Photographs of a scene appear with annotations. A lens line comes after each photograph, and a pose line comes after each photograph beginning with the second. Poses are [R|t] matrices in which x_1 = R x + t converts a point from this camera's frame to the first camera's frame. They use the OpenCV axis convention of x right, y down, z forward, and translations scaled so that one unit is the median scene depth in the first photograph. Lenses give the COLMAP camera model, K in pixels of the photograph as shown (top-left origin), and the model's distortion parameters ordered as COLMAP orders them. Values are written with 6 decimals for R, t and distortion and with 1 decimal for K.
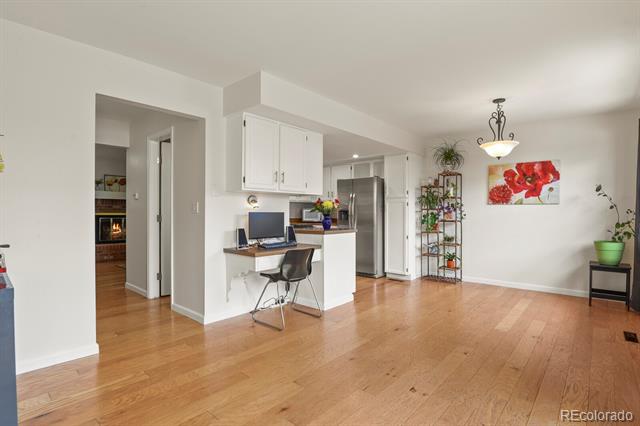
lens RADIAL K [[320.3, 0, 320.0], [0, 320.3, 213.0], [0, 0, 1]] dist [-0.024901, -0.000514]
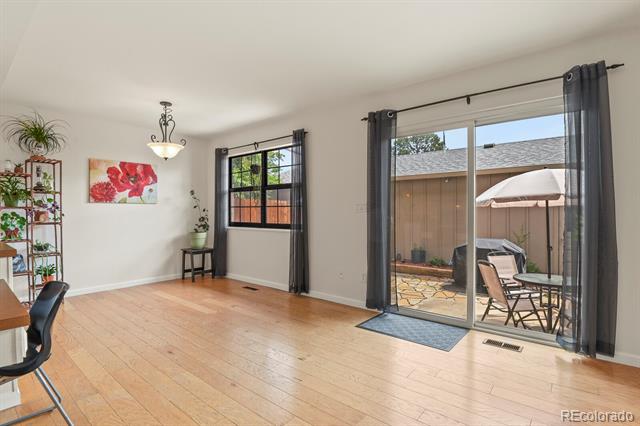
lens RADIAL K [[320.3, 0, 320.0], [0, 320.3, 213.0], [0, 0, 1]] dist [-0.024901, -0.000514]
pose [[-0.031294, -0.010836, 0.999451, -0.393279], [0.007621, 0.999910, 0.011080, -0.002894], [-0.999481, 0.007963, -0.031208, 0.417816]]
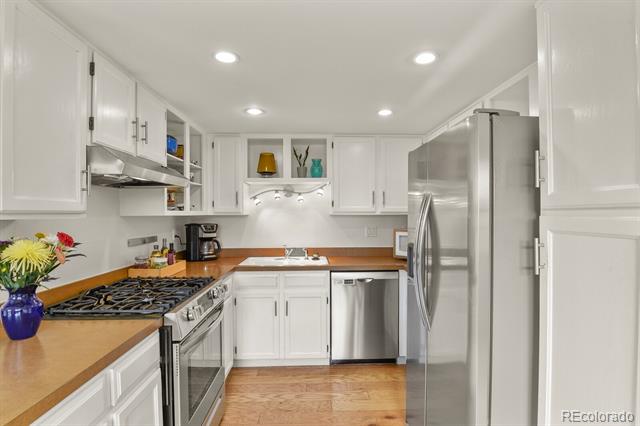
lens RADIAL K [[320.3, 0, 320.0], [0, 320.3, 213.0], [0, 0, 1]] dist [-0.024901, -0.000514]
pose [[0.689869, -0.005353, -0.723914, 0.301218], [0.005247, 0.999983, -0.002394, -0.052623], [0.723915, -0.002147, 0.689886, 0.900980]]
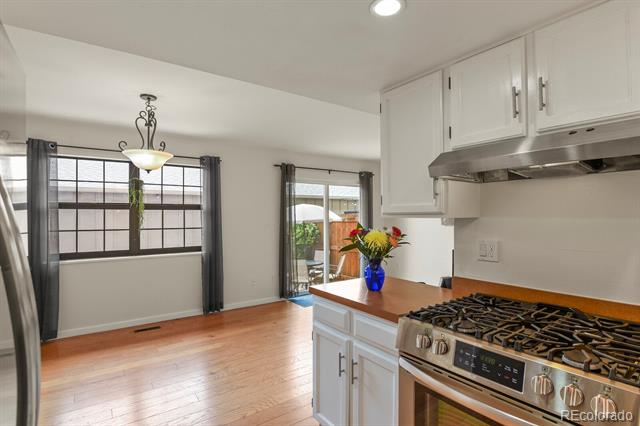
lens RADIAL K [[320.3, 0, 320.0], [0, 320.3, 213.0], [0, 0, 1]] dist [-0.024901, -0.000514]
pose [[-0.973771, 0.003761, 0.227498, -0.011909], [0.002093, 0.999969, -0.007573, -0.051769], [-0.227519, -0.006899, -0.973749, 1.308261]]
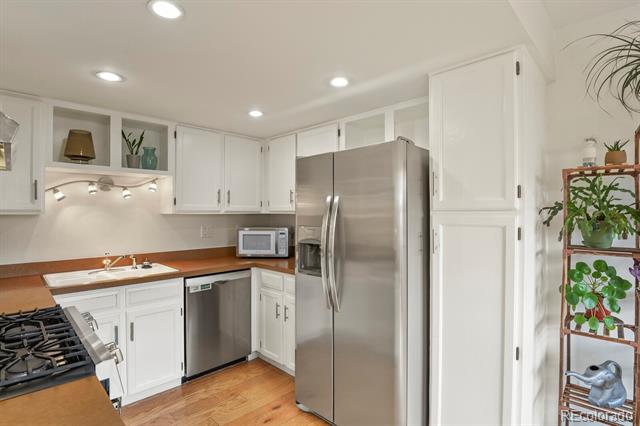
lens RADIAL K [[322.7, 0, 320.0], [0, 322.7, 213.0], [0, 0, 1]] dist [-0.031783, -0.000833]
pose [[0.998476, -0.001951, -0.055161, 0.132577], [0.002134, 0.999992, 0.003267, -0.053704], [0.055154, -0.003379, 0.998472, 0.812373]]
